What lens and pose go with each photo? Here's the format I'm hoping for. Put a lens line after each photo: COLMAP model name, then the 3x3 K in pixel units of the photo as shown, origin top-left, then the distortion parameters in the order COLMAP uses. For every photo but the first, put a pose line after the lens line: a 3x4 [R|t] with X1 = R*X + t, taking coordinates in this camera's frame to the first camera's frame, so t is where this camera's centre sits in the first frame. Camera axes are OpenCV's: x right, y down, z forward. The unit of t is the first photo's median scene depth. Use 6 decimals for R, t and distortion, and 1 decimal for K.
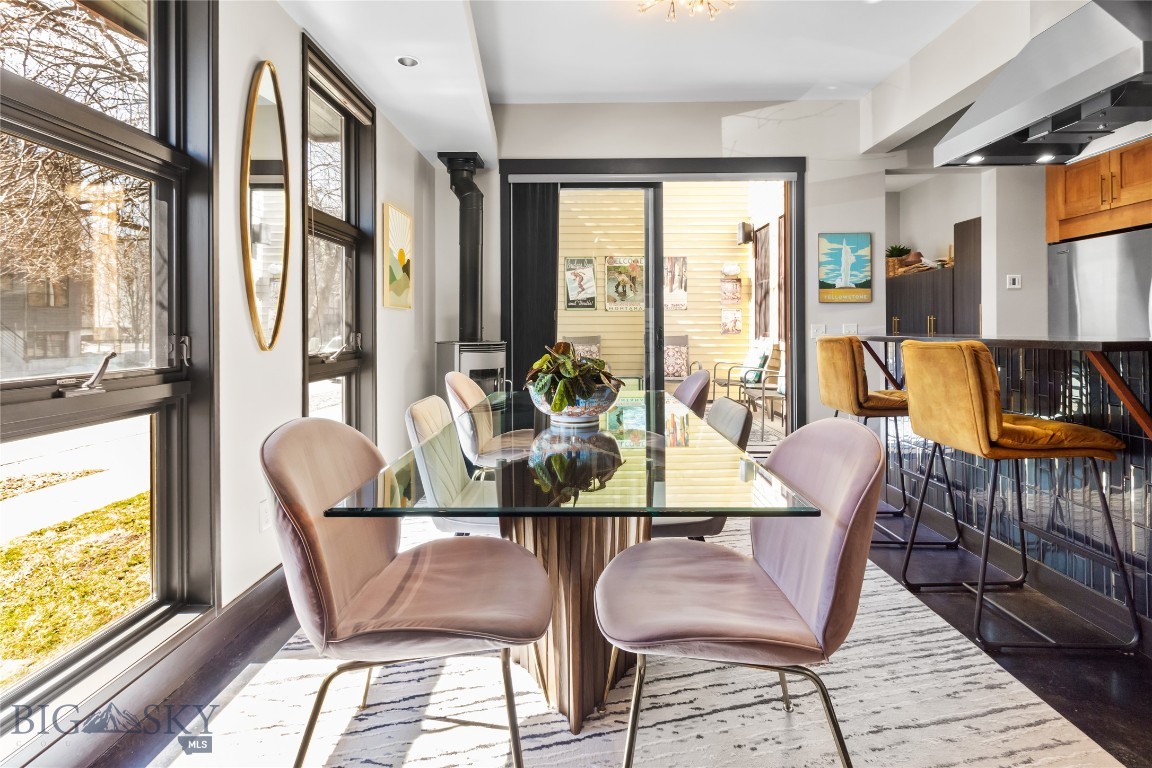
lens RADIAL K [[546.2, 0, 575.5], [0, 546.2, 377.5], [0, 0, 1]] dist [0.000635, 0.000267]
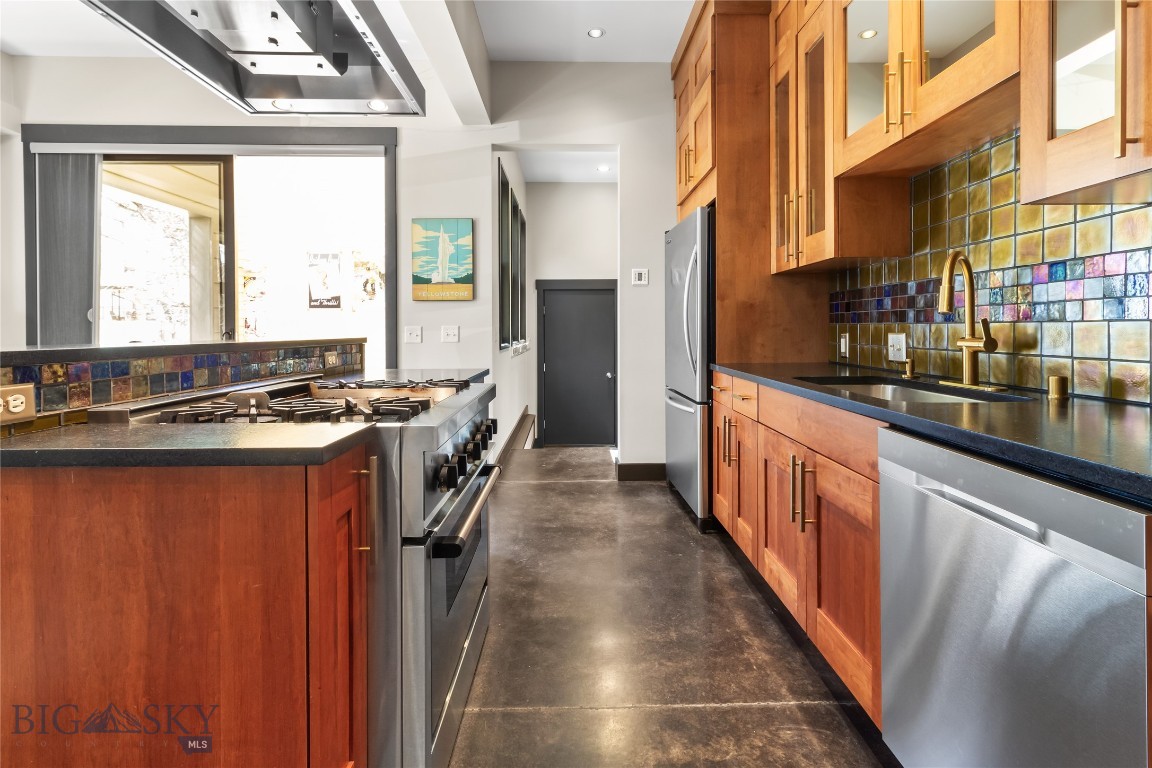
lens RADIAL K [[546.2, 0, 575.7], [0, 546.2, 385.6], [0, 0, 1]] dist [0.000635, 0.000267]
pose [[0.998983, -0.004478, 0.044872, 0.659165], [0.004021, 0.999939, 0.010277, -0.012814], [-0.044916, -0.010086, 0.998940, 0.140783]]
